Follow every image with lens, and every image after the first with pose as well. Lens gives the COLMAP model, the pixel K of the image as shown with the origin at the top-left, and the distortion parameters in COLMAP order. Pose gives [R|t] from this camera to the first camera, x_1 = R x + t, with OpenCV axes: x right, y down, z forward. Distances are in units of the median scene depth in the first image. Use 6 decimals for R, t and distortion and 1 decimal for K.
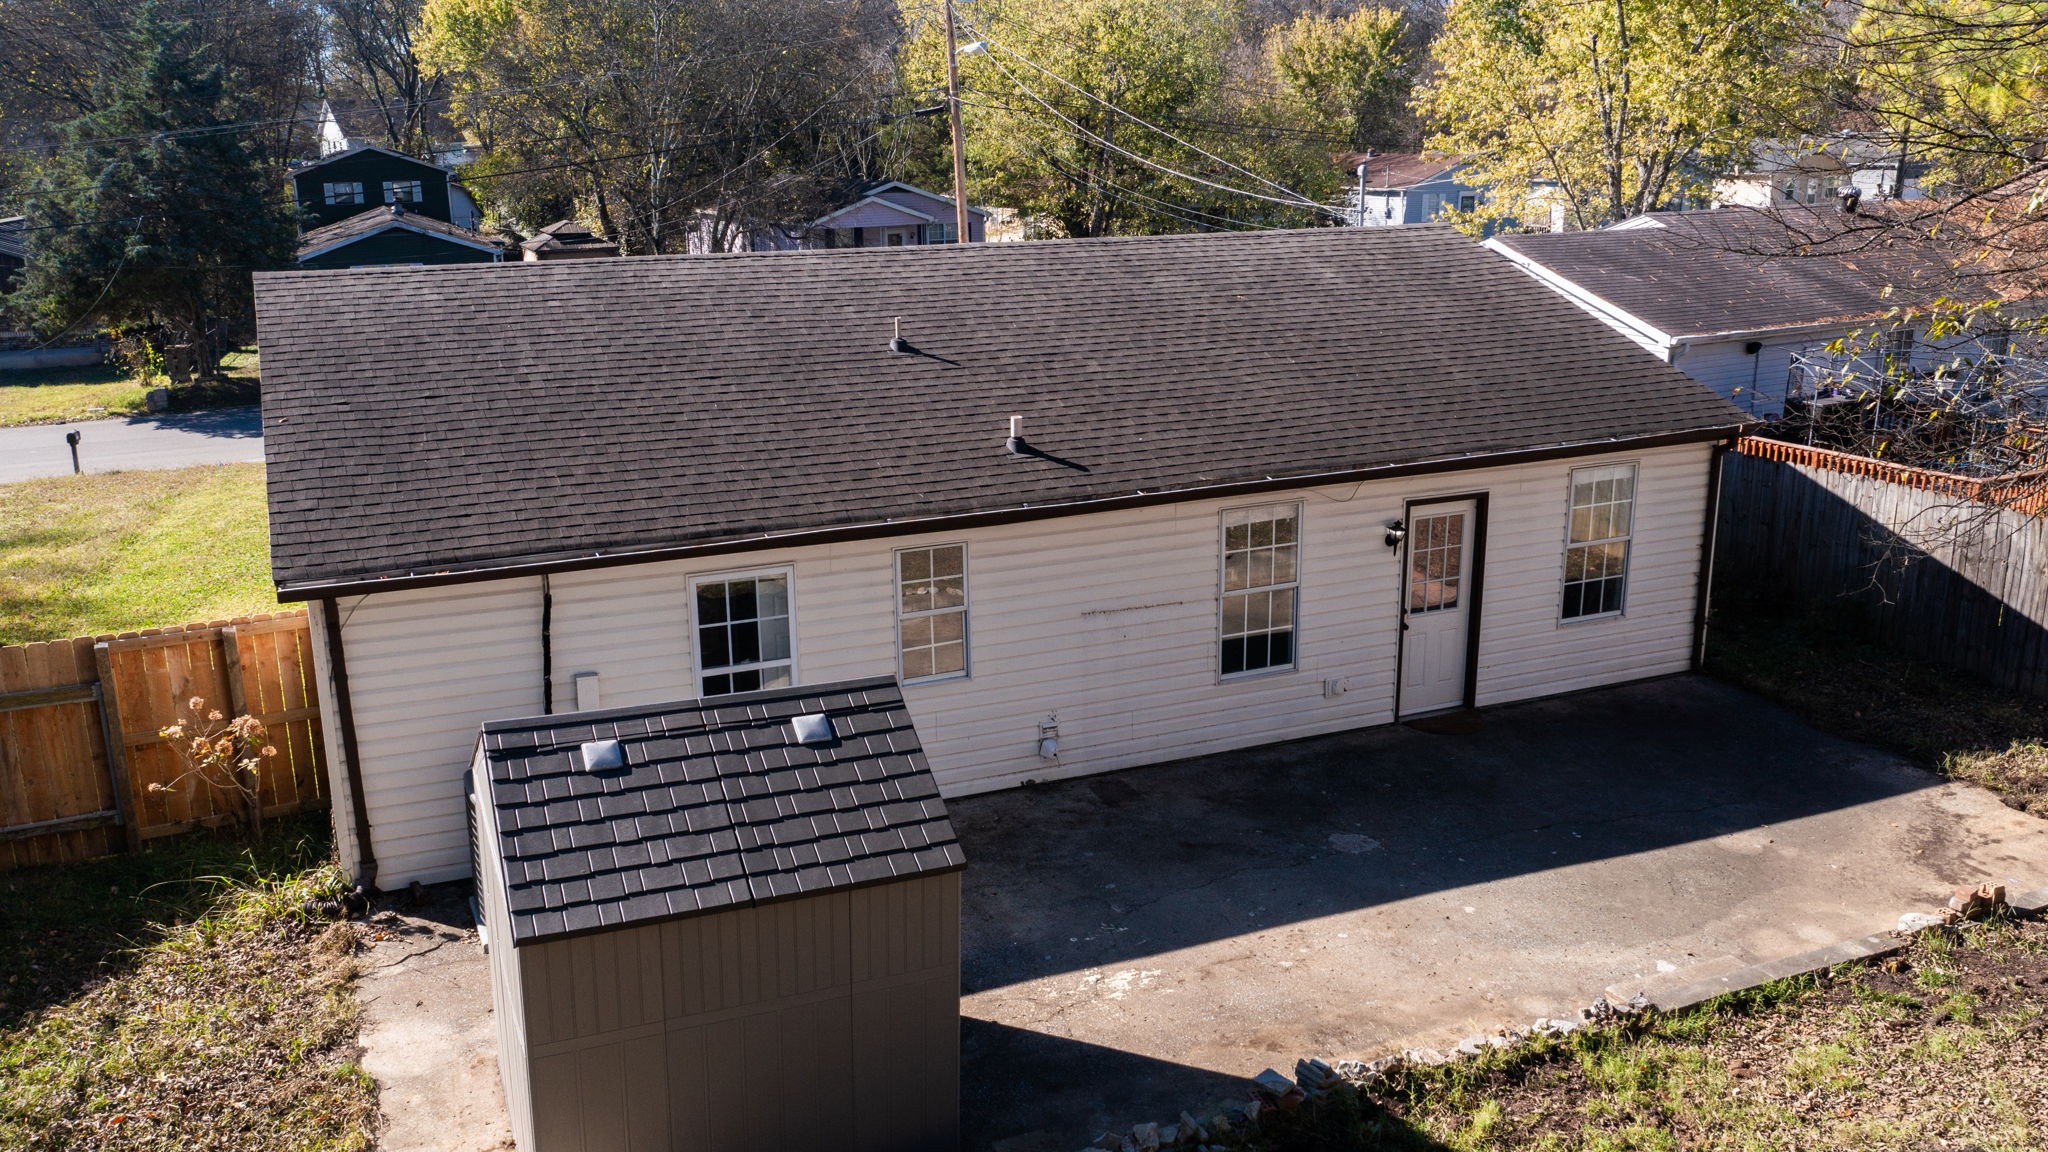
lens RADIAL K [[1619.0, 0, 1024.0], [0, 1619.0, 576.0], [0, 0, 1]] dist [-0.004354, -0.007697]
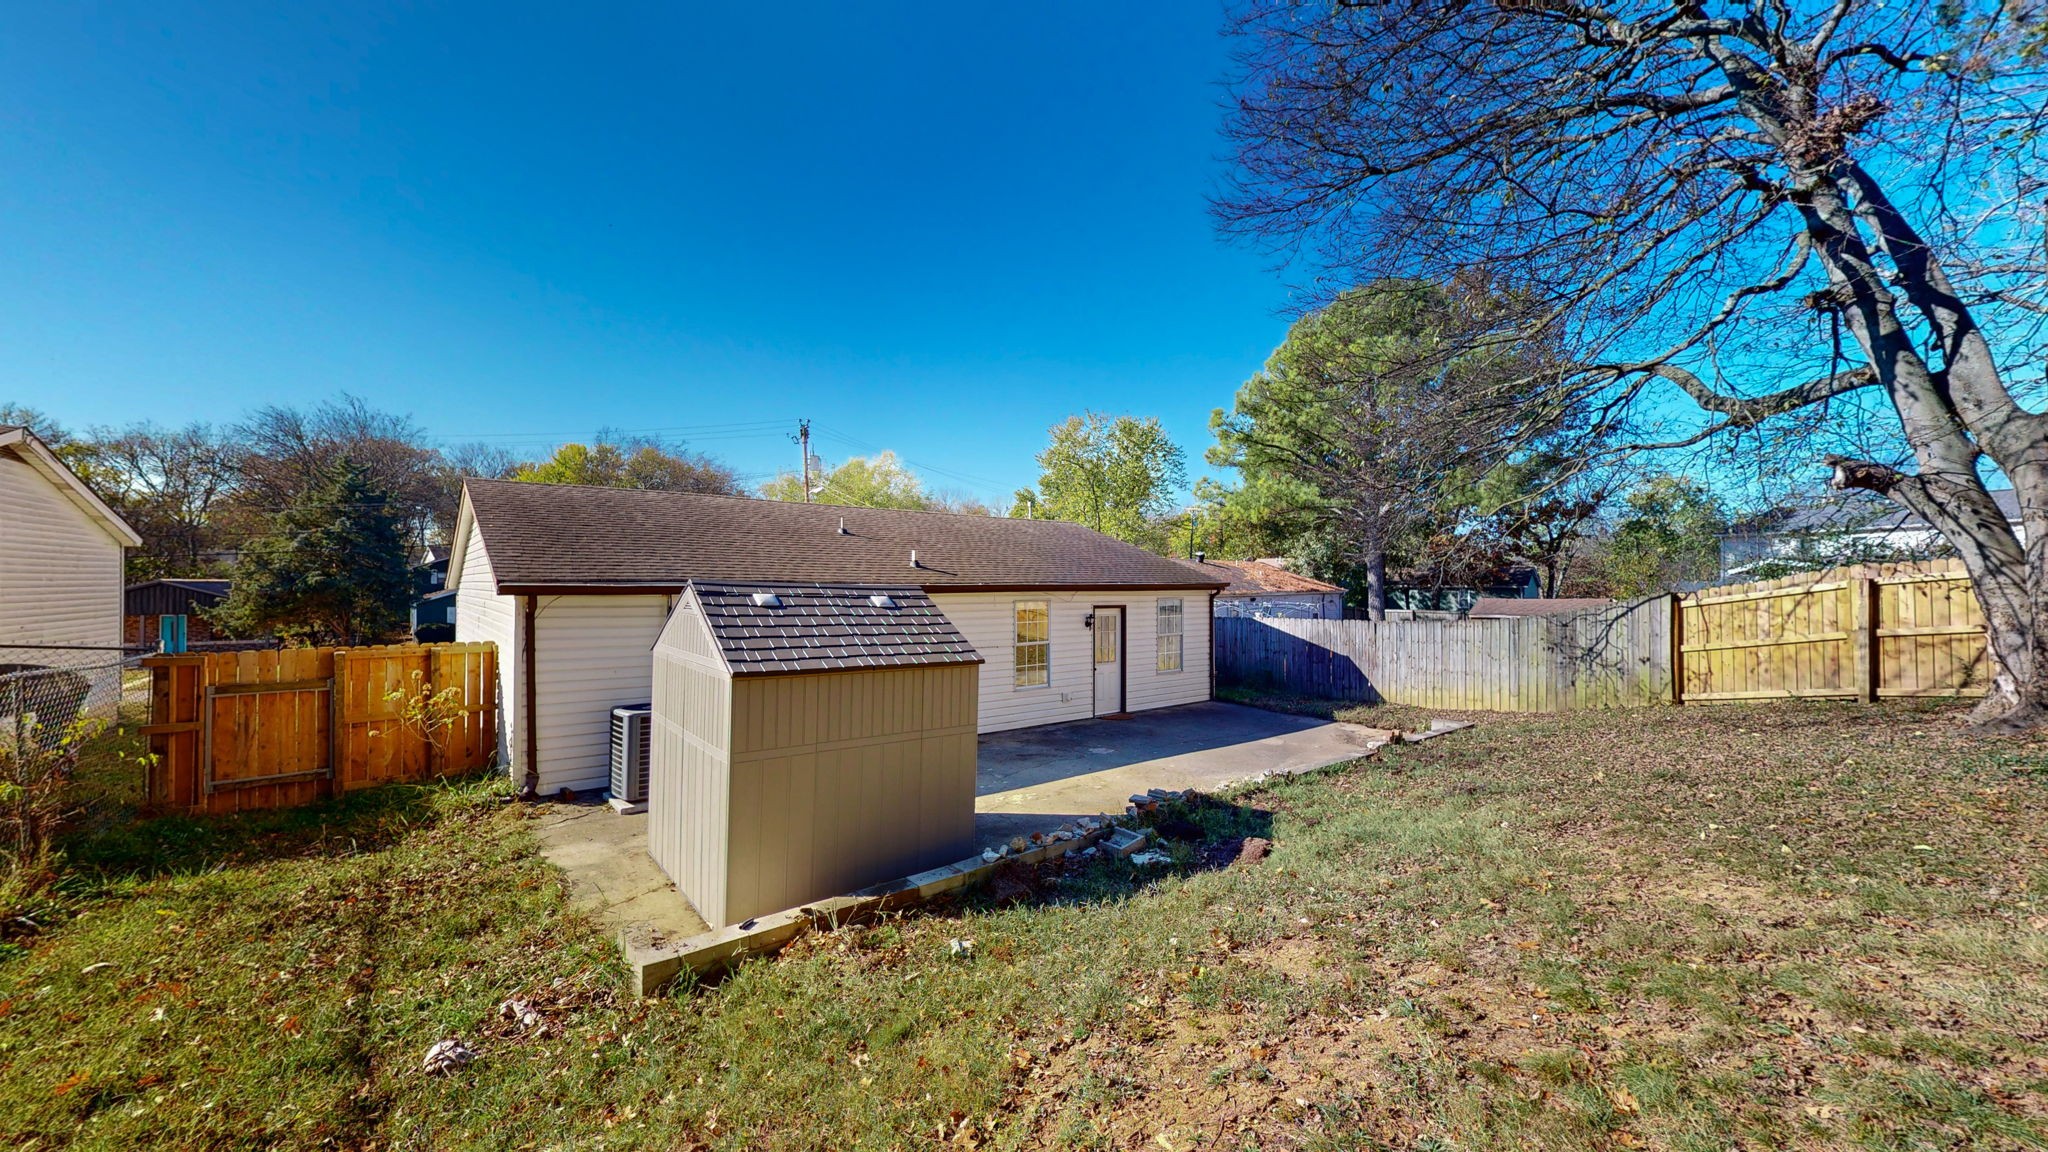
lens RADIAL K [[748.9, 0, 1024.0], [0, 748.9, 576.0], [0, 0, 1]] dist [-0.000125, -0.000119]
pose [[0.958149, 0.016284, 0.285806, -0.147951], [0.065715, 0.959208, -0.274956, 0.205619], [-0.278625, 0.282230, 0.917995, 0.138599]]
